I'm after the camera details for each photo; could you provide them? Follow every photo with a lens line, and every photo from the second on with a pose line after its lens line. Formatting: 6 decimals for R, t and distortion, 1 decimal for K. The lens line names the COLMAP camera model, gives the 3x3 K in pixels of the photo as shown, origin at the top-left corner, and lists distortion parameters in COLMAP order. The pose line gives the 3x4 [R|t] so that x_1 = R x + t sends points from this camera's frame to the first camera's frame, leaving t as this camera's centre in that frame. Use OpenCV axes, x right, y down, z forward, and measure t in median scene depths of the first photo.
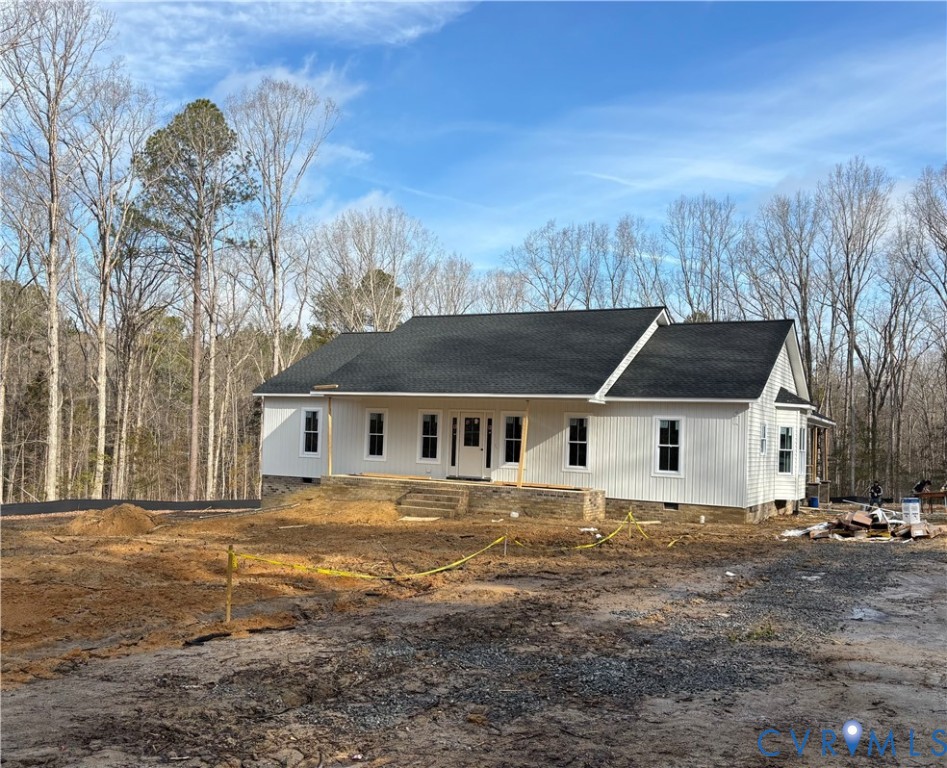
lens RADIAL K [[787.4, 0, 473.6], [0, 787.4, 382.5], [0, 0, 1]] dist [0.001323, 0.000826]
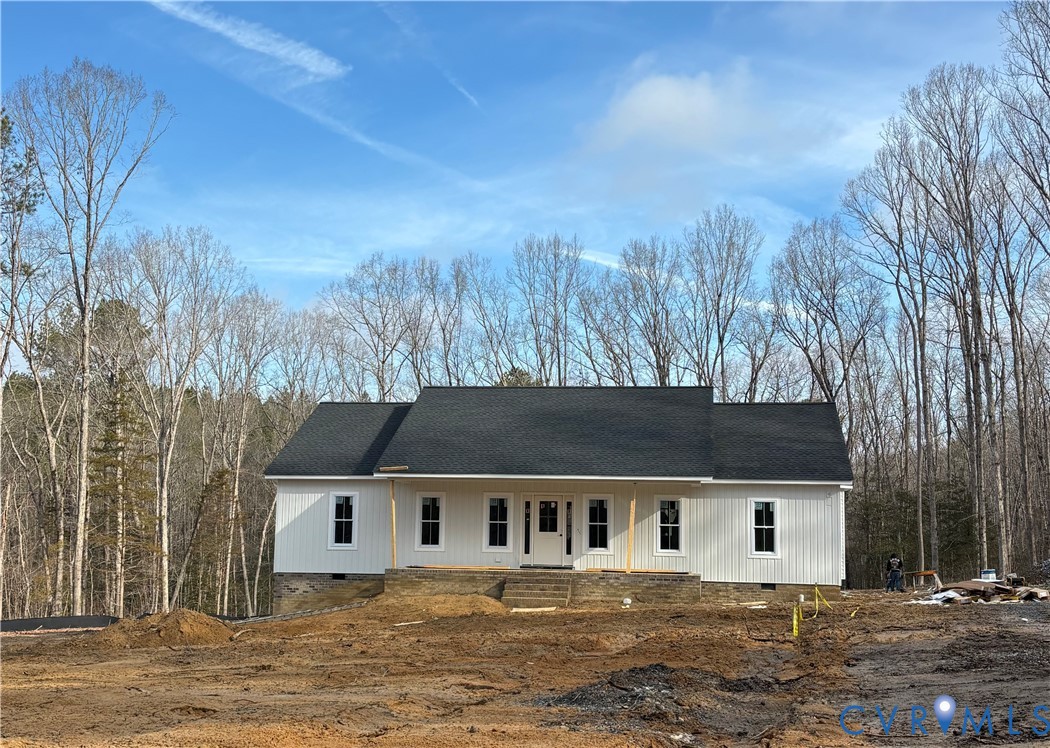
lens RADIAL K [[1028.6, 0, 525.1], [0, 1028.6, 375.0], [0, 0, 1]] dist [0.037657, 0.000000]
pose [[0.952991, 0.027502, 0.301748, -0.409660], [-0.003983, 0.996923, -0.078283, -0.009394], [-0.302973, 0.073401, 0.950168, -0.173289]]
